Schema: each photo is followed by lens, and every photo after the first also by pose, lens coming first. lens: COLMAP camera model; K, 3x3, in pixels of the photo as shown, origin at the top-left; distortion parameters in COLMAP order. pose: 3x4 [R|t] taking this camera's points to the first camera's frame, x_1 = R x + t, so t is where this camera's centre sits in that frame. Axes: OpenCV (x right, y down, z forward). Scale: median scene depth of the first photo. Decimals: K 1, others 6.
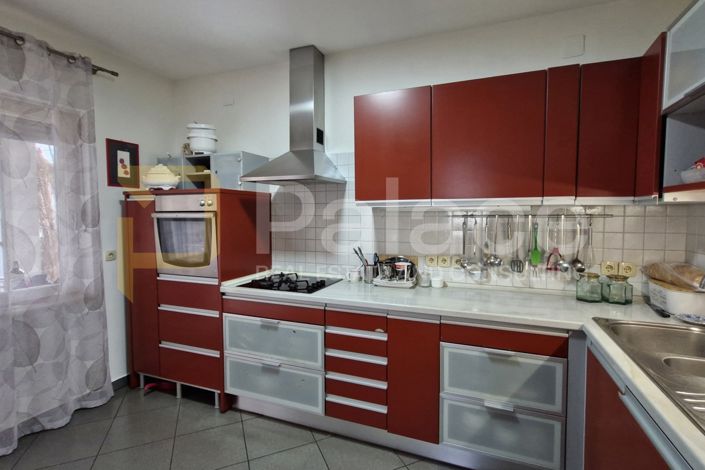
lens RADIAL K [[329.2, 0, 358.7], [0, 329.2, 231.2], [0, 0, 1]] dist [0.005787, 0.000221]
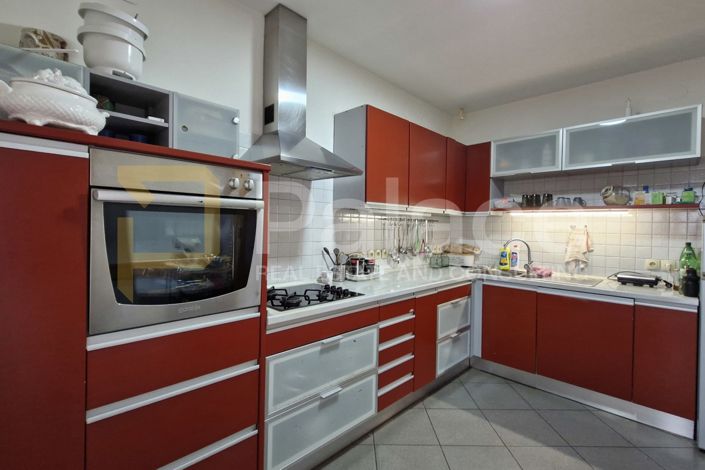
lens RADIAL K [[329.2, 0, 358.7], [0, 329.2, 231.2], [0, 0, 1]] dist [0.005787, 0.000221]
pose [[0.385340, -0.002450, 0.922771, -1.042346], [0.029394, 0.999522, -0.009621, 0.012321], [-0.922306, 0.030831, 0.385228, 0.641988]]
